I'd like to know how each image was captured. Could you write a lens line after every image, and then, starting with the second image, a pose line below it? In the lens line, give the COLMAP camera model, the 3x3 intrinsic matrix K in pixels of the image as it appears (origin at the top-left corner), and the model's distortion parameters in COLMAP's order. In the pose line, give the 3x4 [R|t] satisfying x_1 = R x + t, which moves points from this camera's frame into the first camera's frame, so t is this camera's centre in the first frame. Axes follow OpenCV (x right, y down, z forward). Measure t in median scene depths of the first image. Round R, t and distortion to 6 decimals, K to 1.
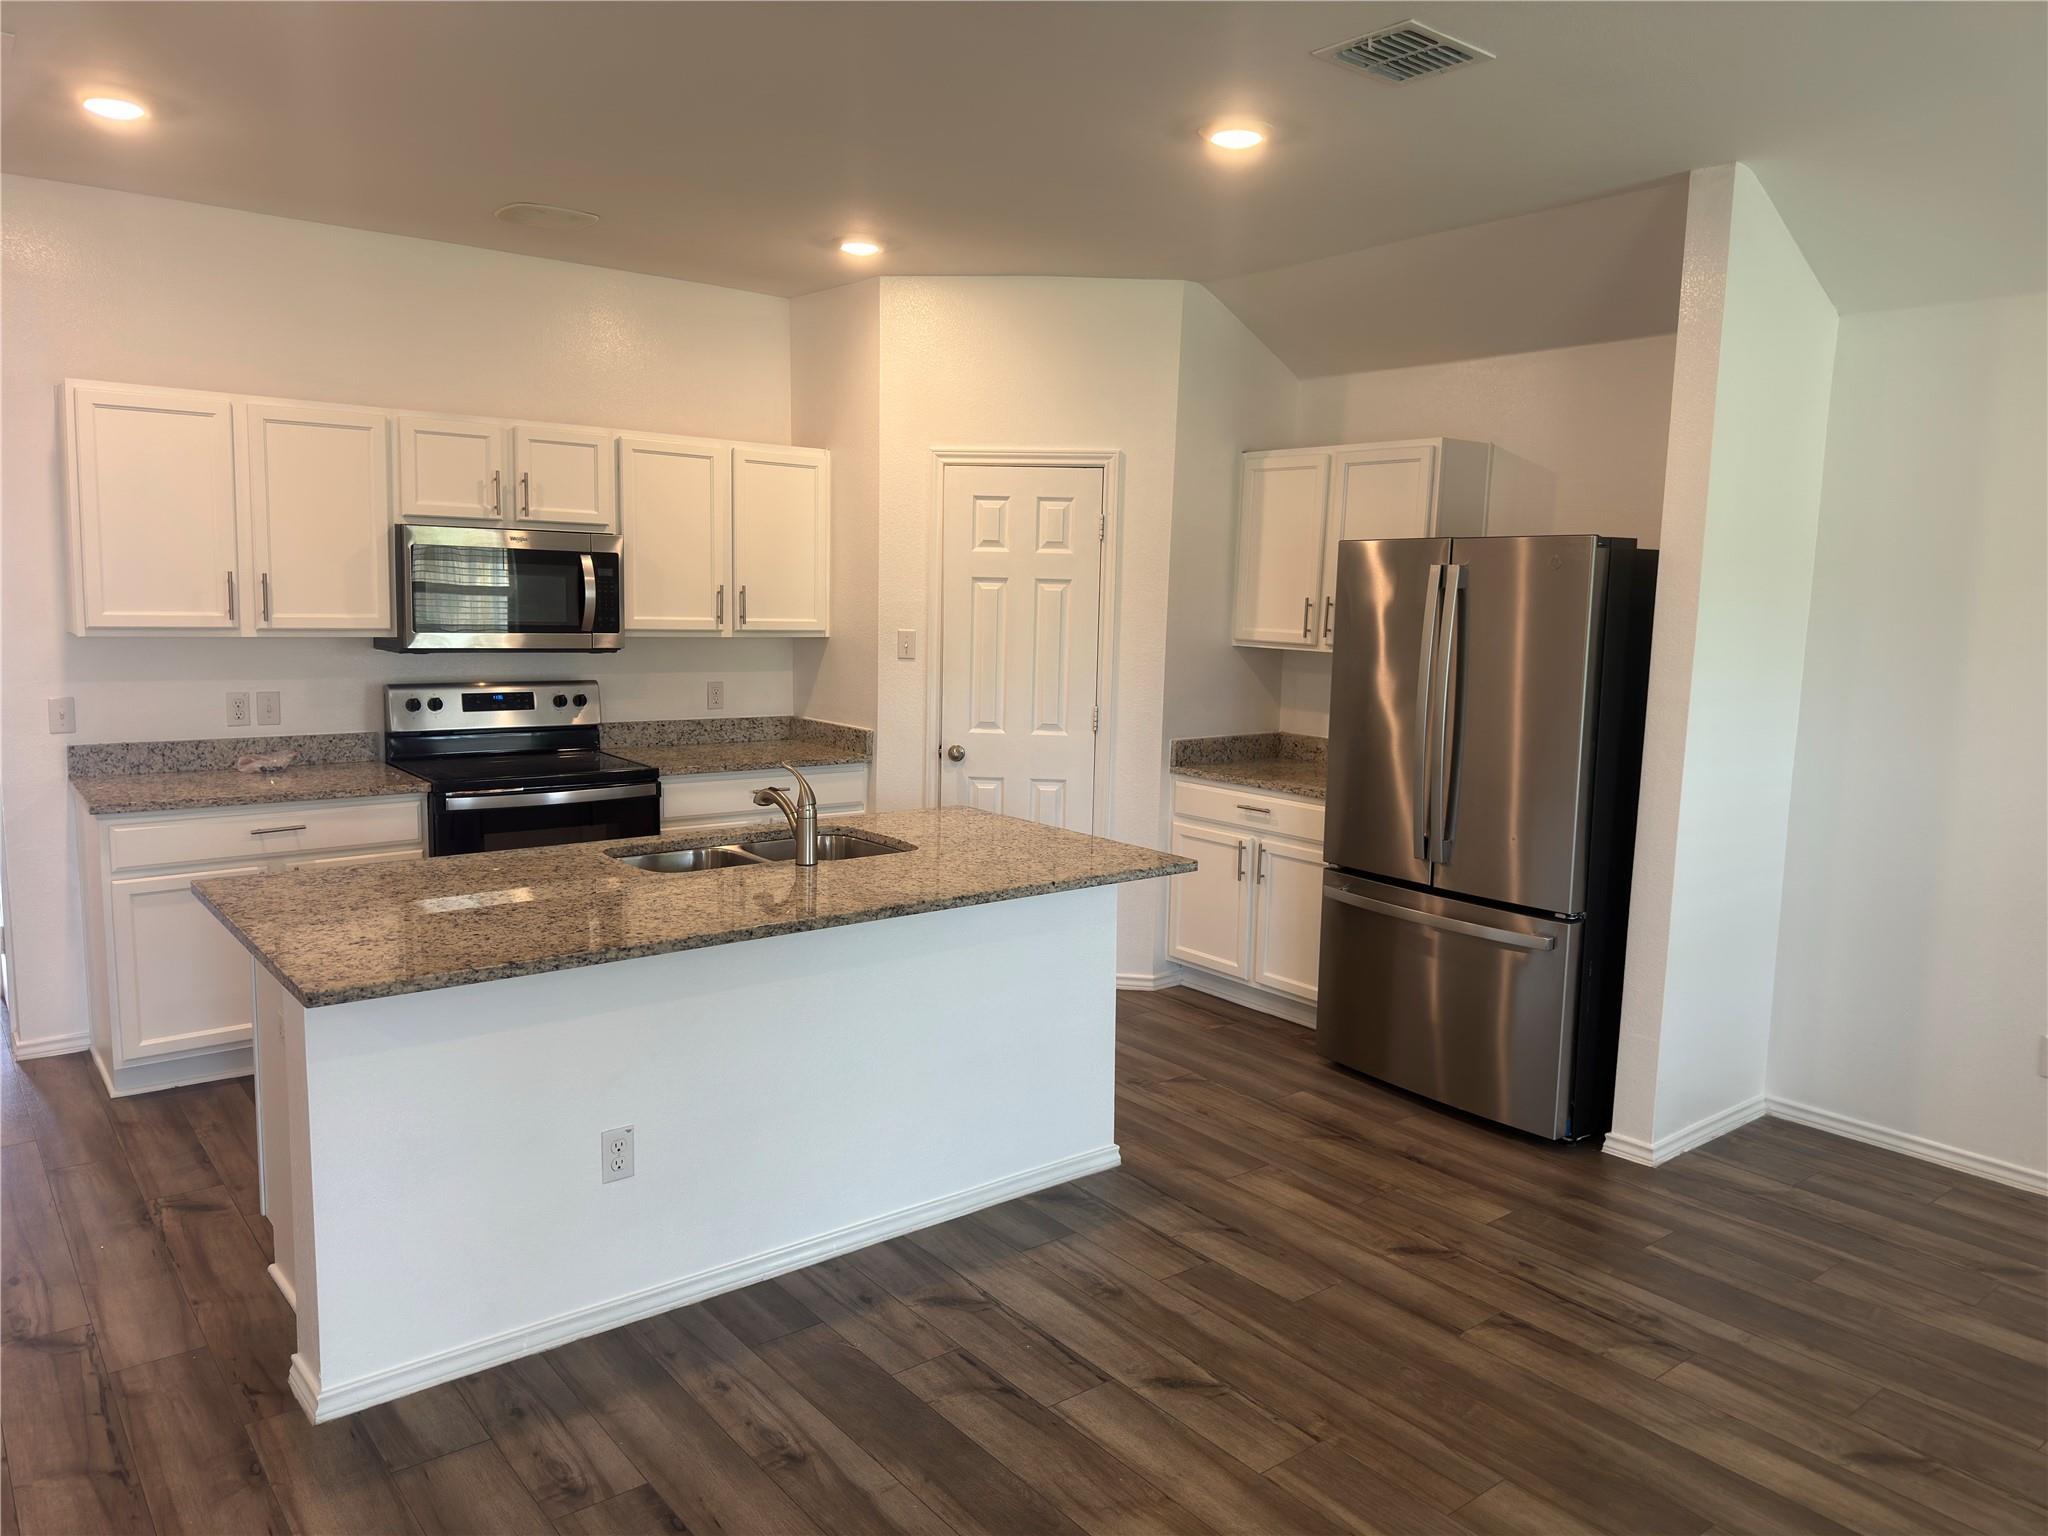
lens RADIAL K [[1439.5, 0, 1035.1], [0, 1439.5, 761.9], [0, 0, 1]] dist [0.011337, -0.015940]
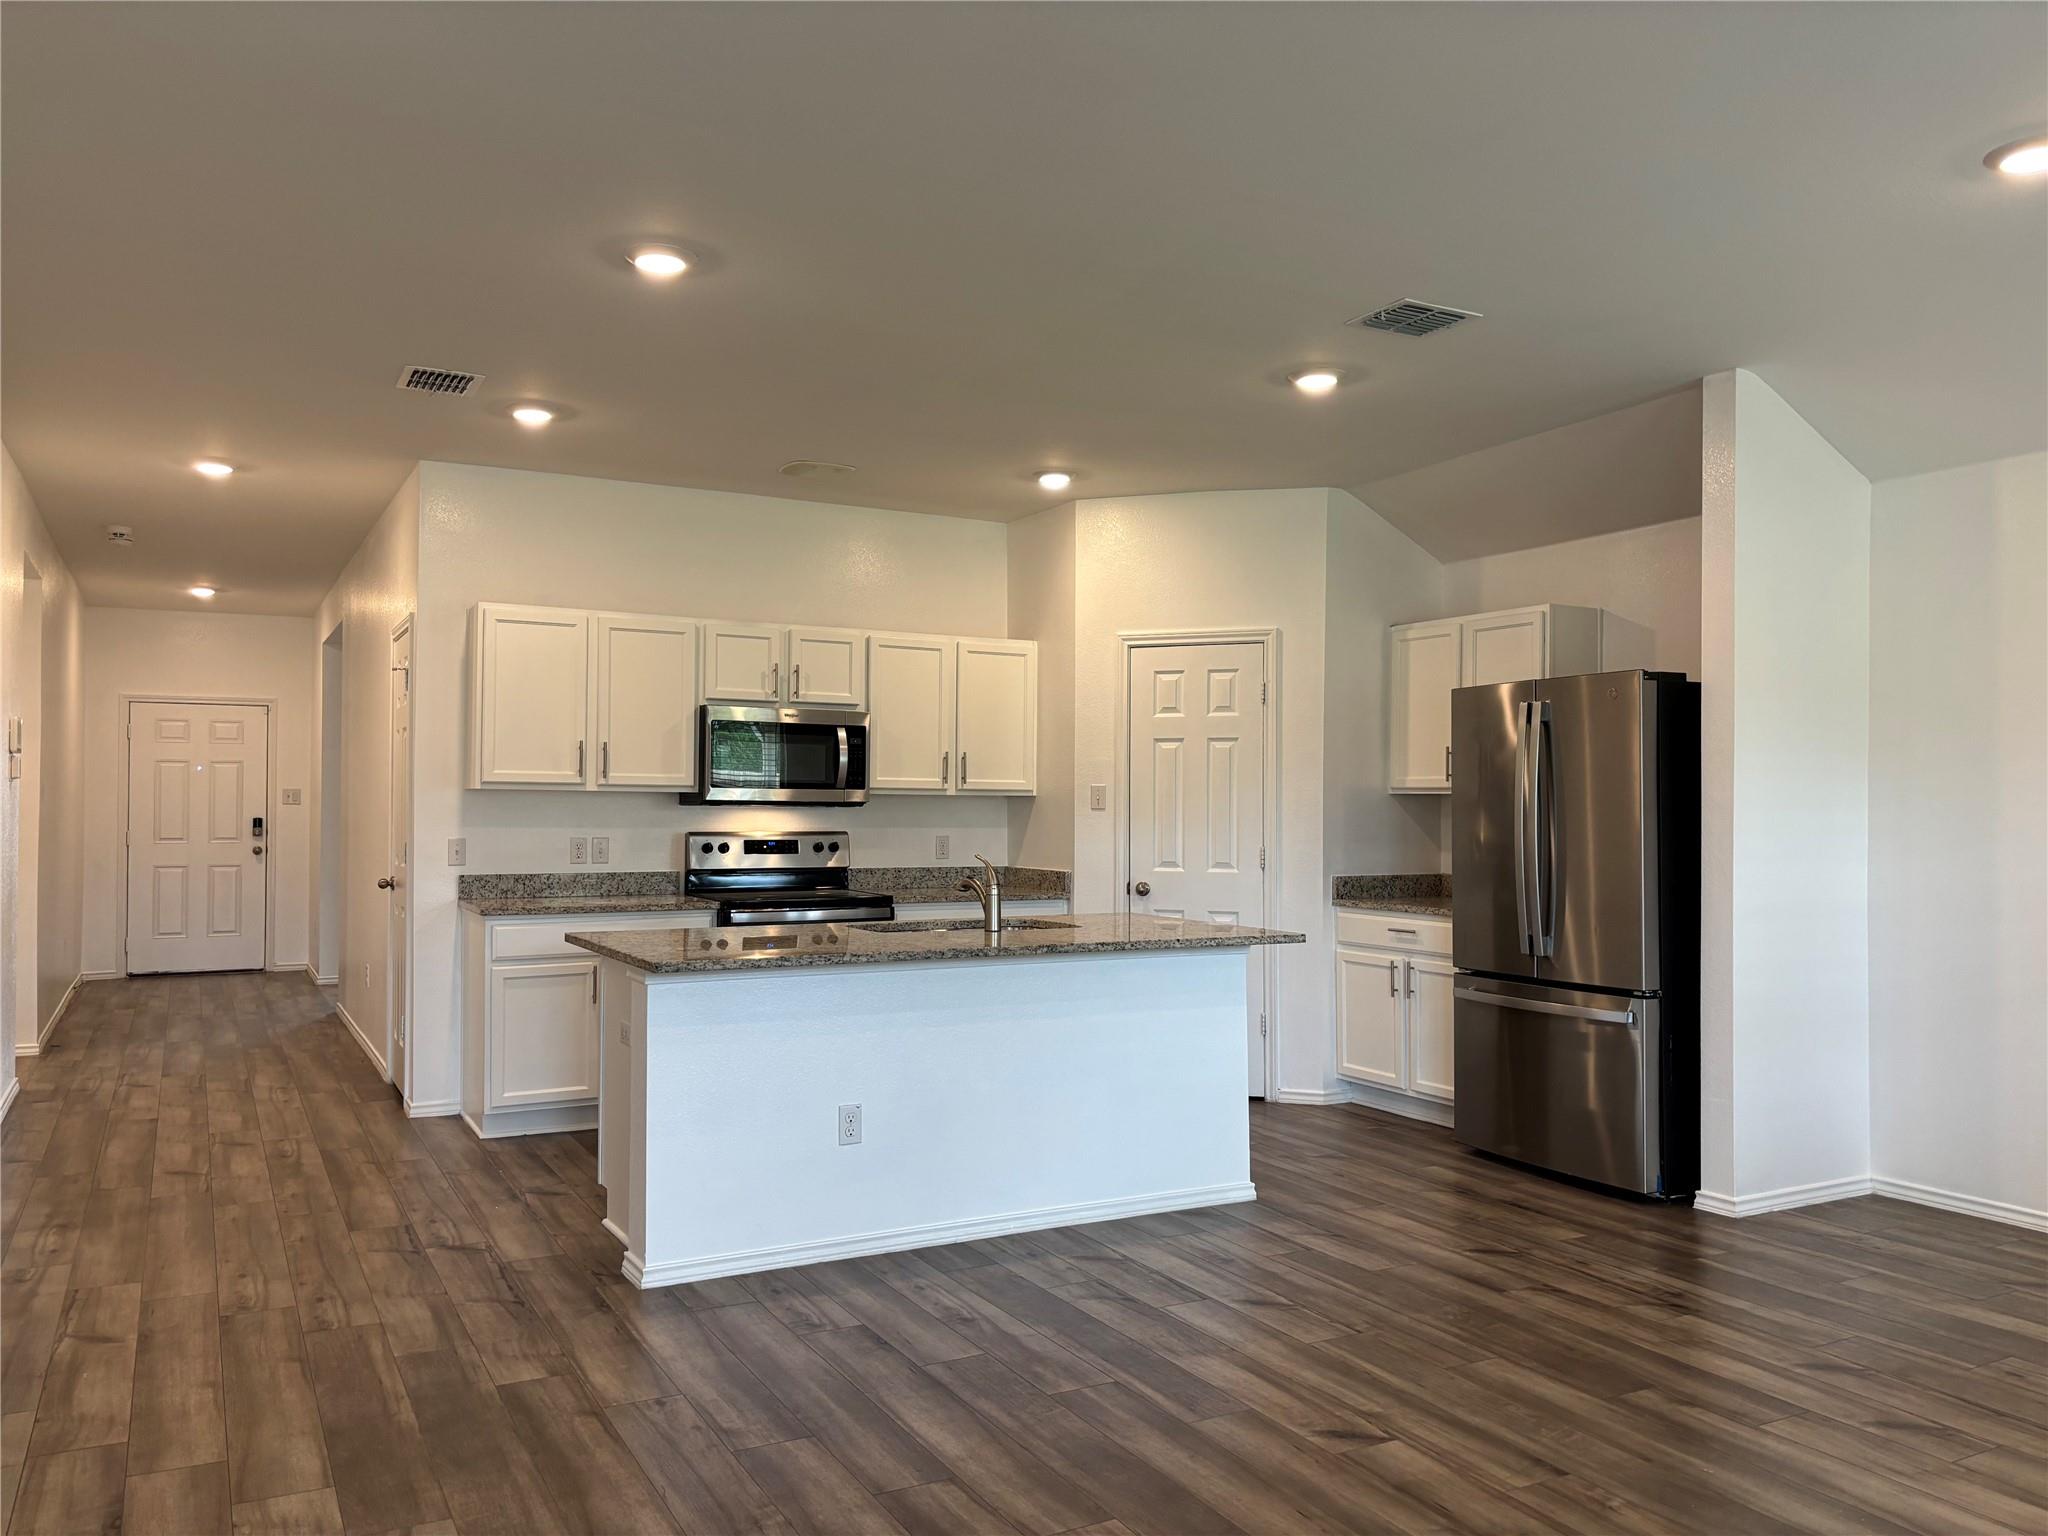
lens RADIAL K [[1541.8, 0, 1020.6], [0, 1541.8, 773.5], [0, 0, 1]] dist [0.017731, -0.019816]
pose [[0.982142, -0.023500, -0.186666, 0.109706], [-0.005000, 0.988557, -0.150762, 0.119280], [0.188073, 0.149003, 0.970787, -0.321034]]
